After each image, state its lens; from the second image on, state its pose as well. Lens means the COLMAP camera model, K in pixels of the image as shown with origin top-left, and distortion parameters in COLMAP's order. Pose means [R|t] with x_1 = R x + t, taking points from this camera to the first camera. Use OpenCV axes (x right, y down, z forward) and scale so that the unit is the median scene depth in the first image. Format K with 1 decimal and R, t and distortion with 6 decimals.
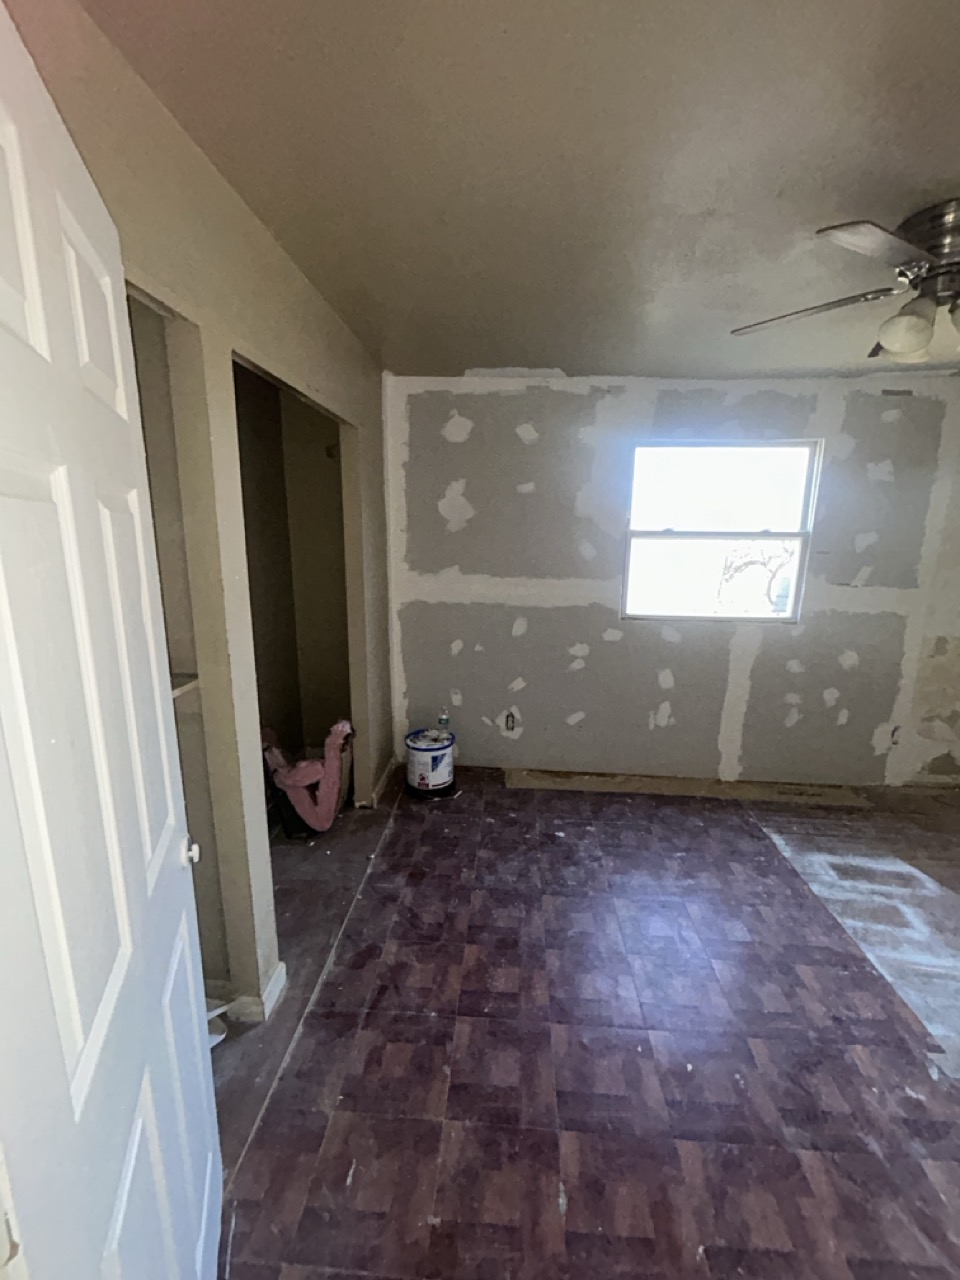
lens RADIAL K [[519.0, 0, 478.7], [0, 519.0, 640.4], [0, 0, 1]] dist [-0.003733, 0.000532]
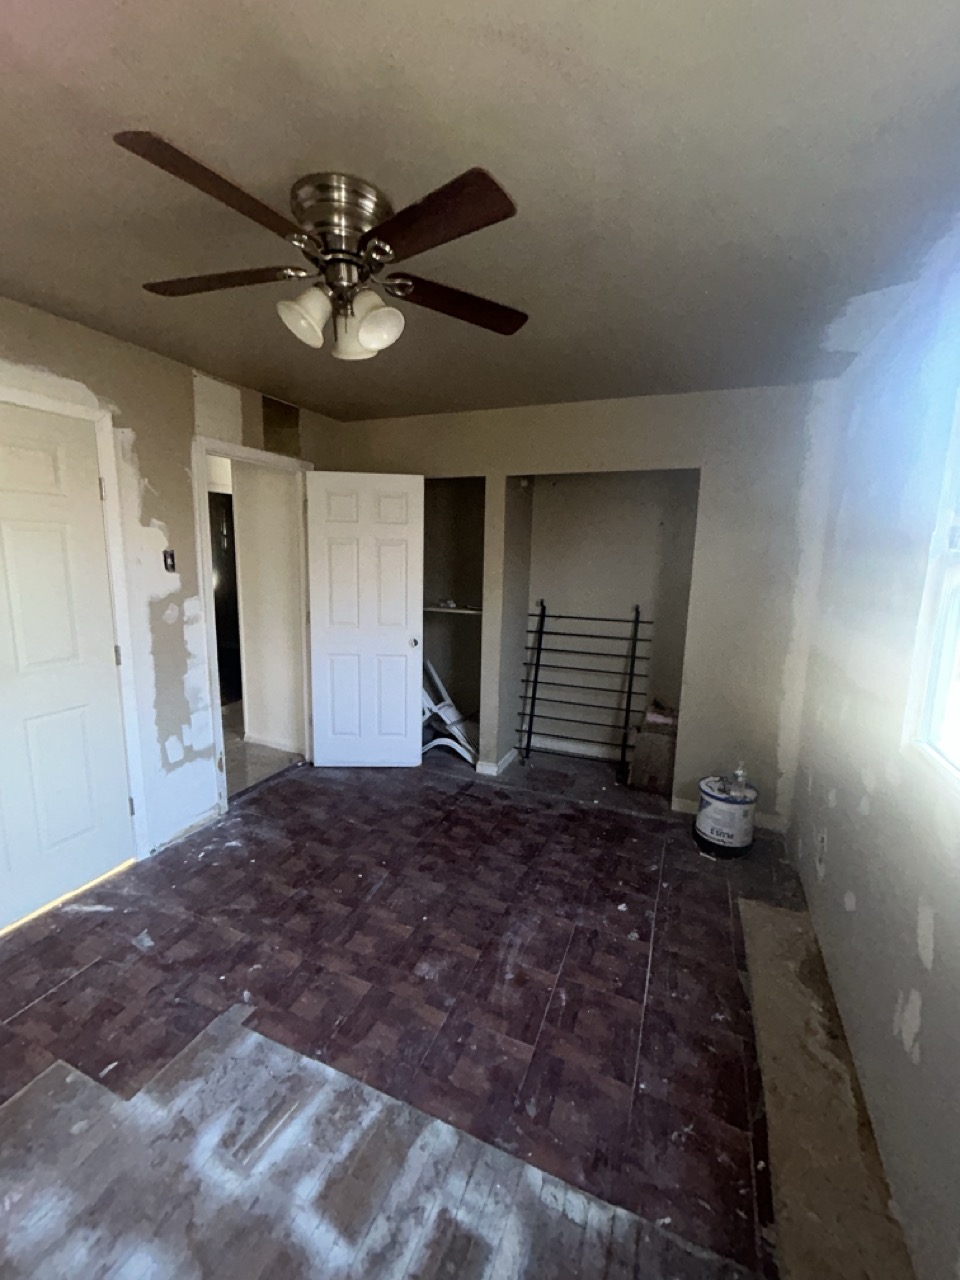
lens RADIAL K [[519.0, 0, 478.1], [0, 519.0, 638.7], [0, 0, 1]] dist [-0.003733, 0.000532]
pose [[-0.325629, 0.136156, -0.935643, 1.195867], [-0.219858, 0.951548, 0.214987, -0.213061], [0.919581, 0.275714, -0.279916, 1.117663]]
